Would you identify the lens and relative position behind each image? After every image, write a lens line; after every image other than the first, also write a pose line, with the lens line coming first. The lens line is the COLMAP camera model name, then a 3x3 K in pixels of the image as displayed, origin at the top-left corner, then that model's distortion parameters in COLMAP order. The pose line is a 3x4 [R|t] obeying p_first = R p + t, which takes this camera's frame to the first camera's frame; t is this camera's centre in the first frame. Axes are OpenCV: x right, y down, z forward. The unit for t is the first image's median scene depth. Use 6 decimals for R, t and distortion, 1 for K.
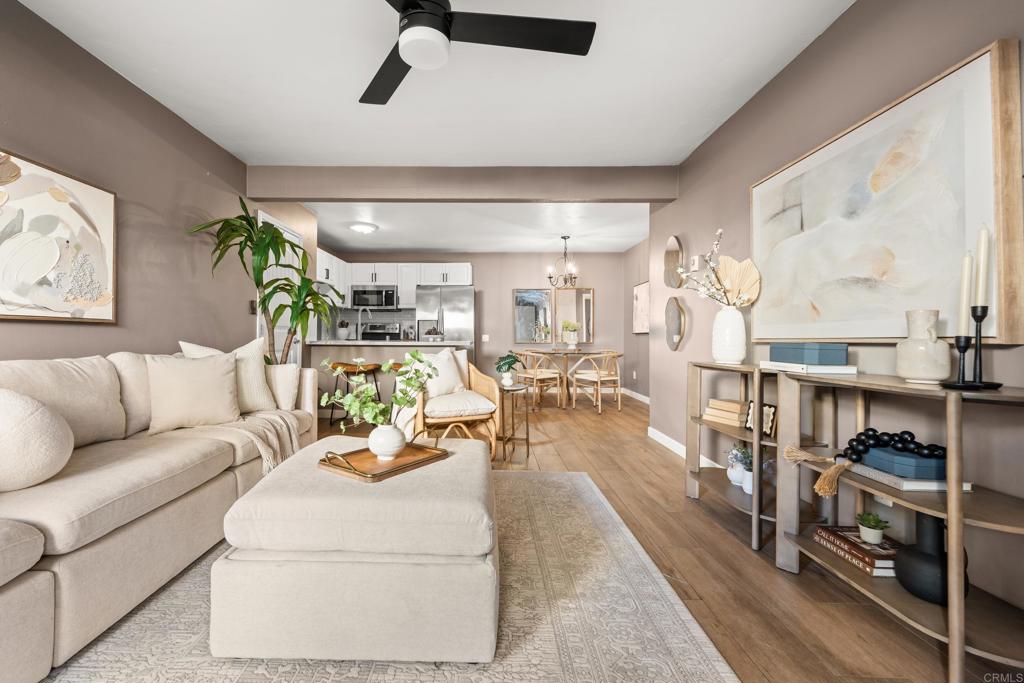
lens RADIAL K [[426.2, 0, 476.1], [0, 426.2, 334.8], [0, 0, 1]] dist [-0.000222, 0.000130]
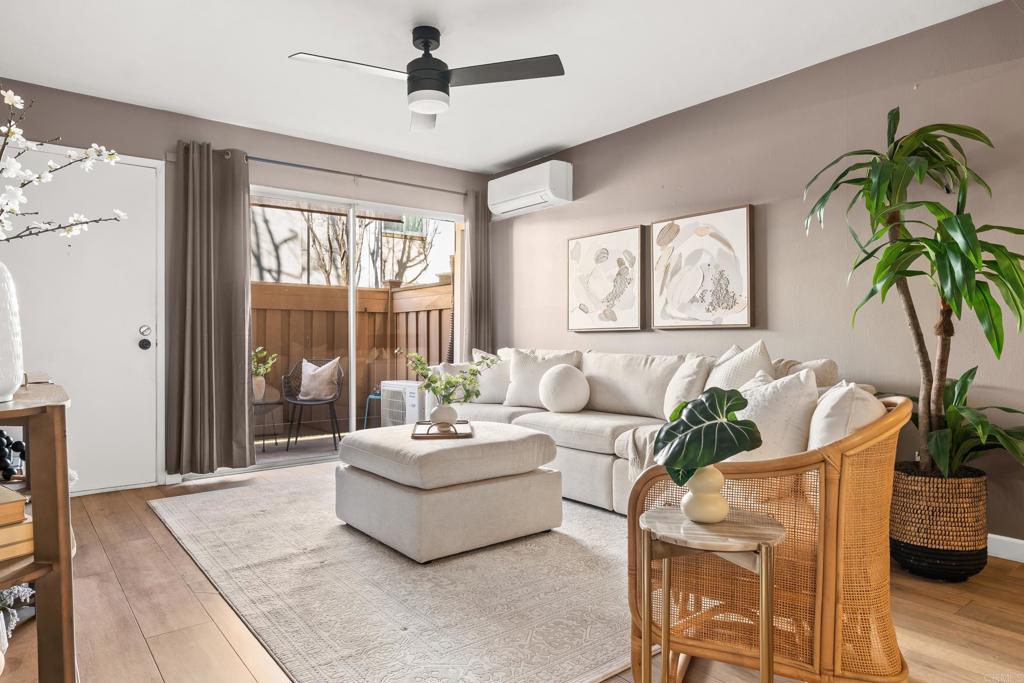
lens RADIAL K [[631.3, 0, 508.0], [0, 631.3, 342.6], [0, 0, 1]] dist [-0.000833, -0.001108]
pose [[-0.765418, -0.002553, -0.643528, 0.579741], [-0.000524, 0.999994, -0.003345, 0.015572], [0.643533, -0.002223, -0.765415, 1.690846]]
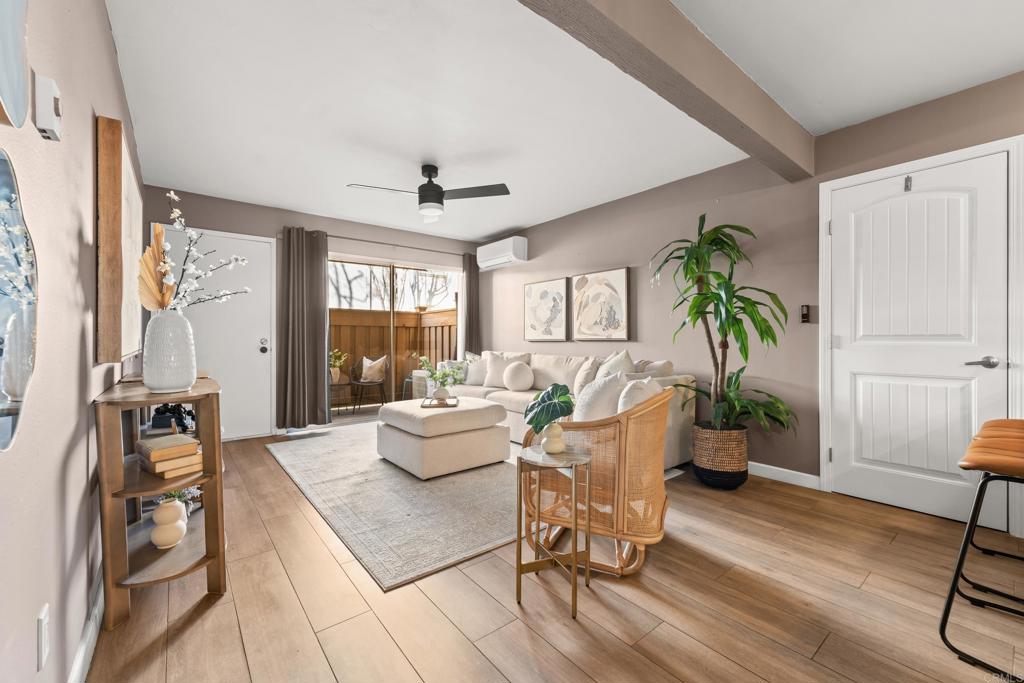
lens RADIAL K [[415.5, 0, 508.7], [0, 415.5, 342.1], [0, 0, 1]] dist [-0.000639, -0.000054]
pose [[-0.760759, -0.001989, -0.649031, 0.603026], [-0.000689, 0.999997, -0.002256, -0.014208], [0.649034, -0.001269, -0.760758, 1.858950]]
